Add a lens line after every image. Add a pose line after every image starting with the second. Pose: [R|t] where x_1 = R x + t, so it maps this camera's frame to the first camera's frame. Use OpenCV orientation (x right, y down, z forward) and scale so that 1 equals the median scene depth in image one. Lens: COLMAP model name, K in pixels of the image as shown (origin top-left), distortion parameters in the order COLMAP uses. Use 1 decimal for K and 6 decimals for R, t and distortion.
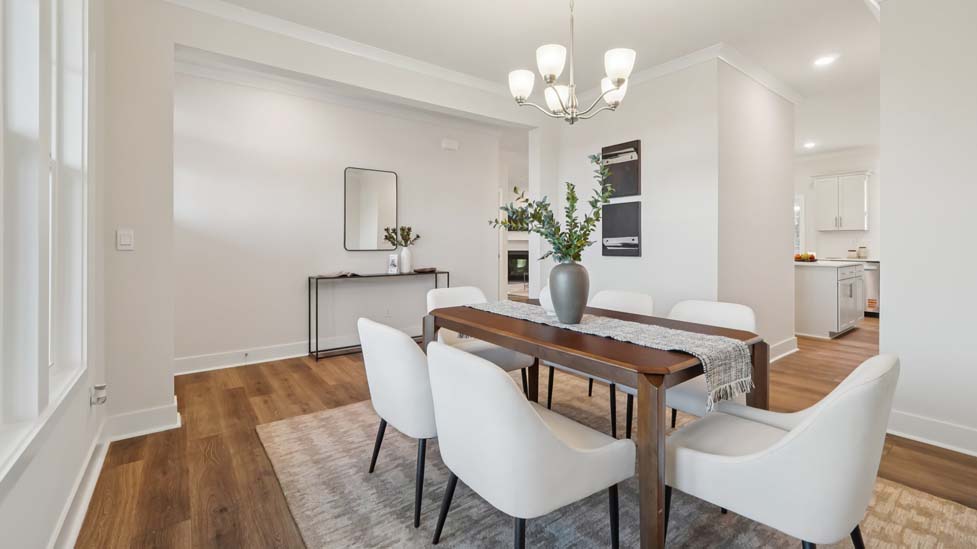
lens RADIAL K [[412.6, 0, 489.7], [0, 412.6, 242.1], [0, 0, 1]] dist [-0.015359, 0.006531]
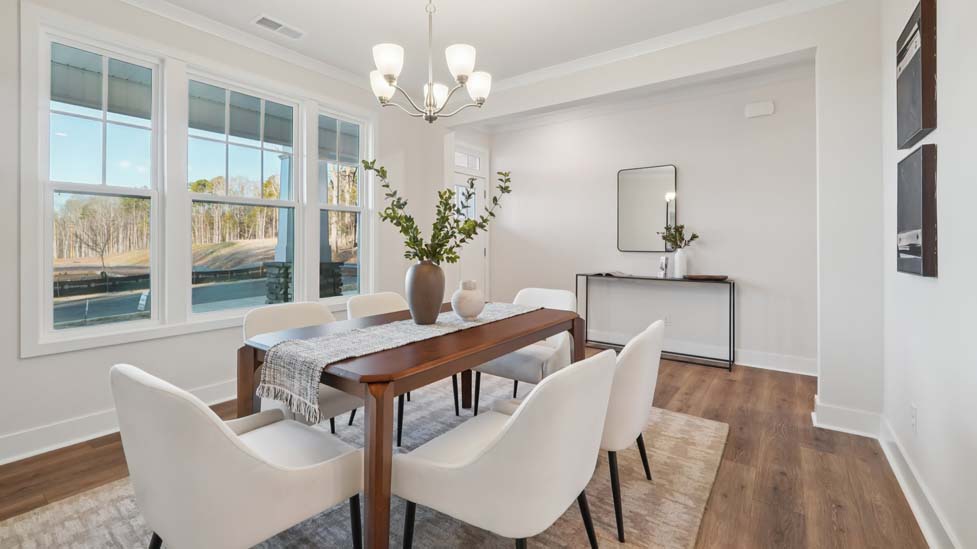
lens RADIAL K [[412.6, 0, 489.7], [0, 412.6, 242.1], [0, 0, 1]] dist [-0.015359, 0.006531]
pose [[0.300306, -0.000499, -0.953843, 0.516312], [0.003697, 0.999993, 0.000640, -0.003875], [0.953836, -0.003719, 0.300306, 0.369665]]
